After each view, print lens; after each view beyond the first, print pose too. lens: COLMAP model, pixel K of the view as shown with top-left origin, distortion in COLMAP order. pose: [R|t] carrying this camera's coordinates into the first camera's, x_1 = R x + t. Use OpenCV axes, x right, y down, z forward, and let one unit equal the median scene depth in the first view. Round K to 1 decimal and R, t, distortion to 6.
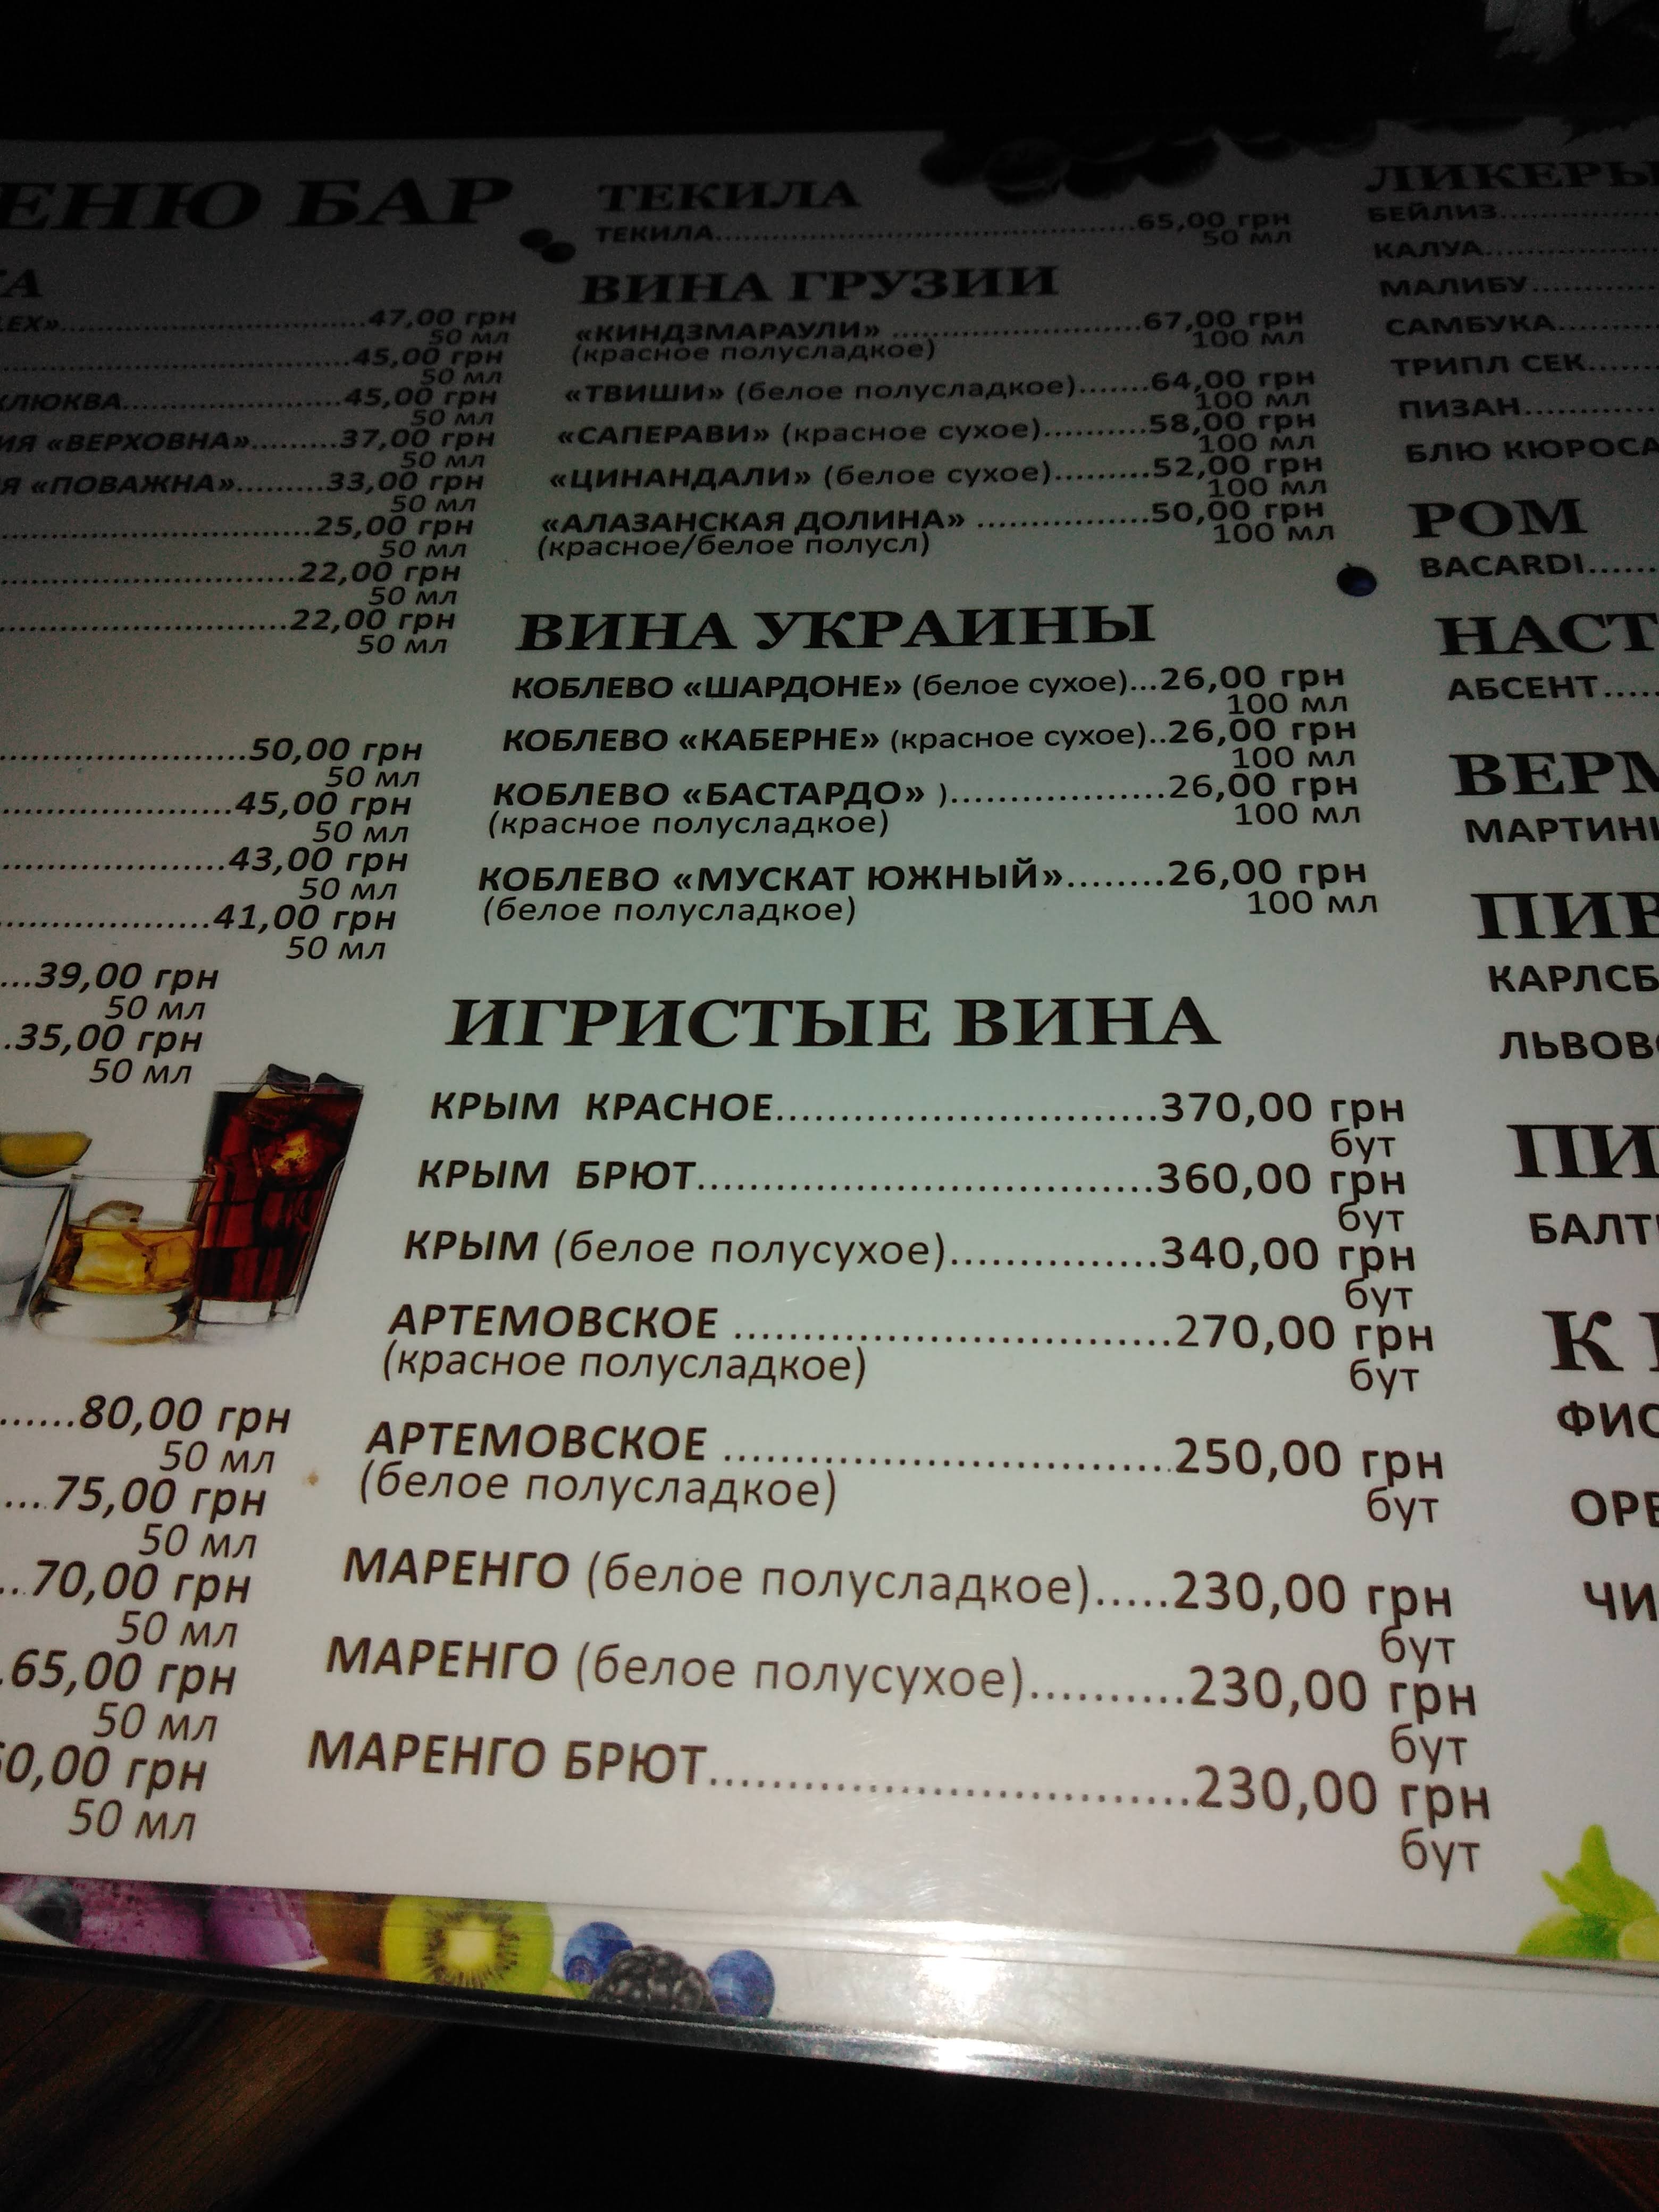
lens RADIAL K [[1662.0, 0, 831.0], [0, 1662.0, 1106.1], [0, 0, 1]] dist [0.006546, -0.008794]
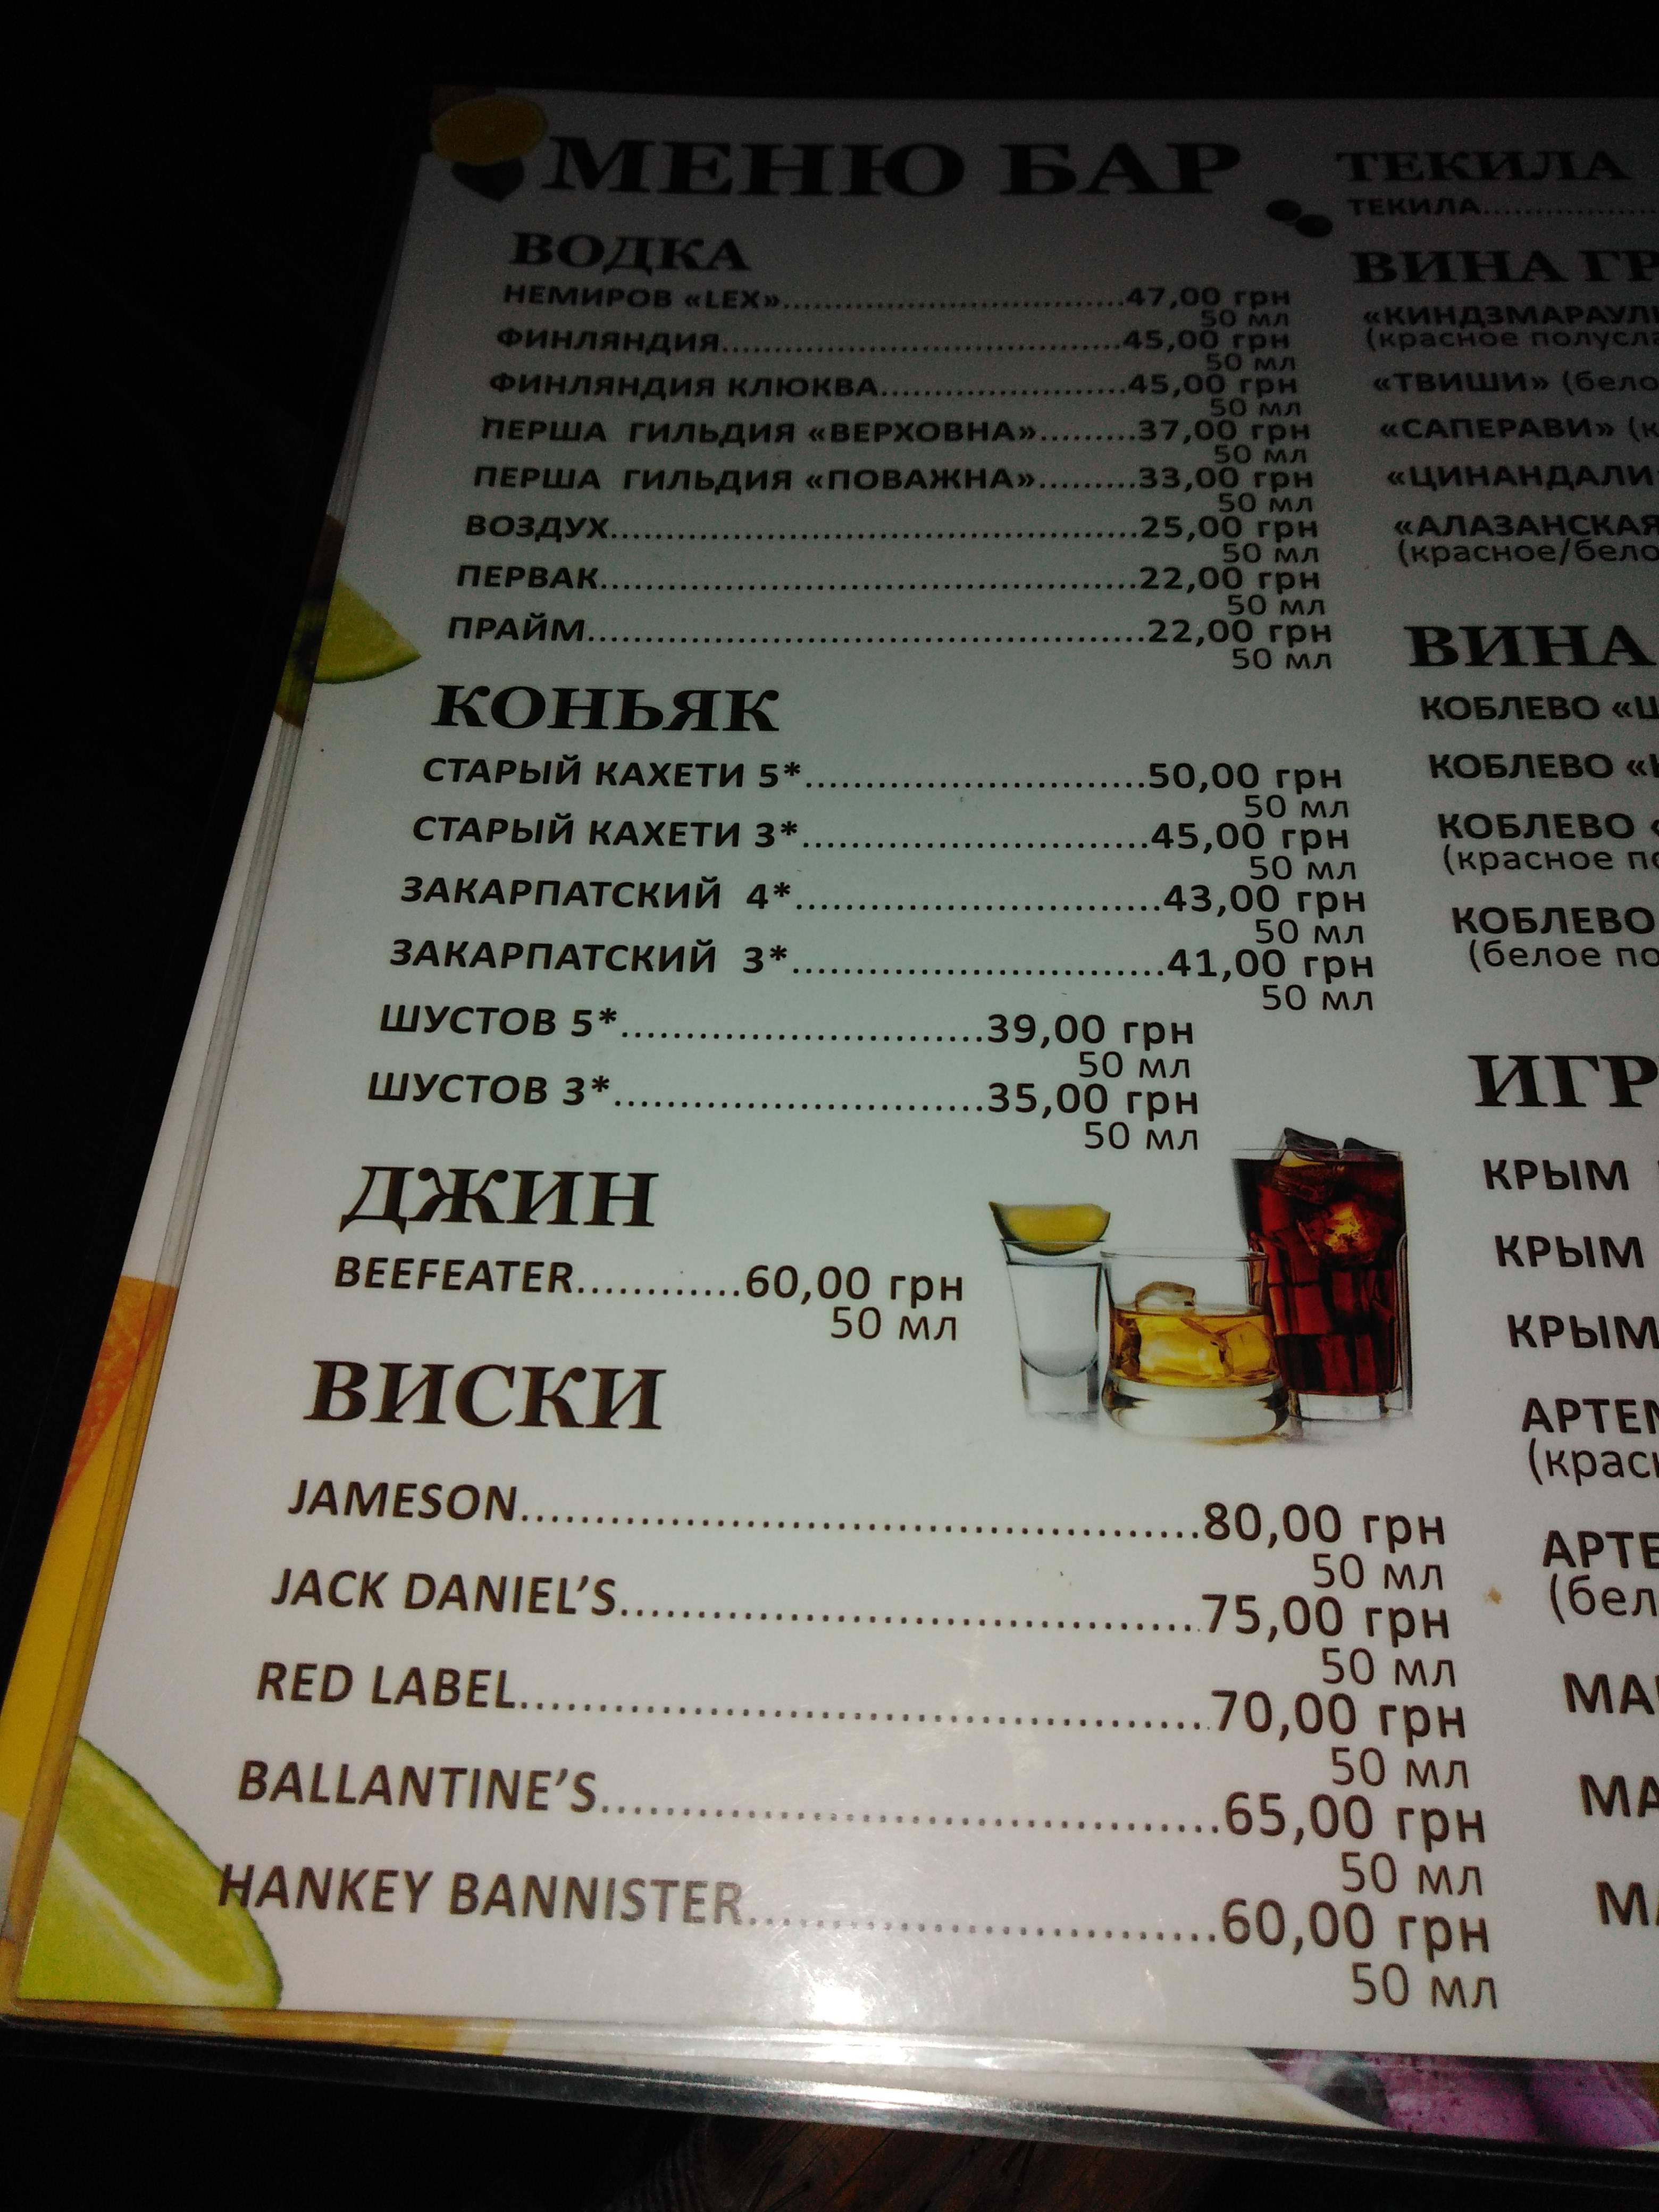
lens RADIAL K [[1662.0, 0, 828.7], [0, 1662.0, 1113.2], [0, 0, 1]] dist [0.006546, -0.008794]
pose [[0.999615, -0.005197, 0.027260, -0.579946], [0.004513, 0.999676, 0.025062, -0.054322], [-0.027382, -0.024929, 0.999314, 0.085678]]
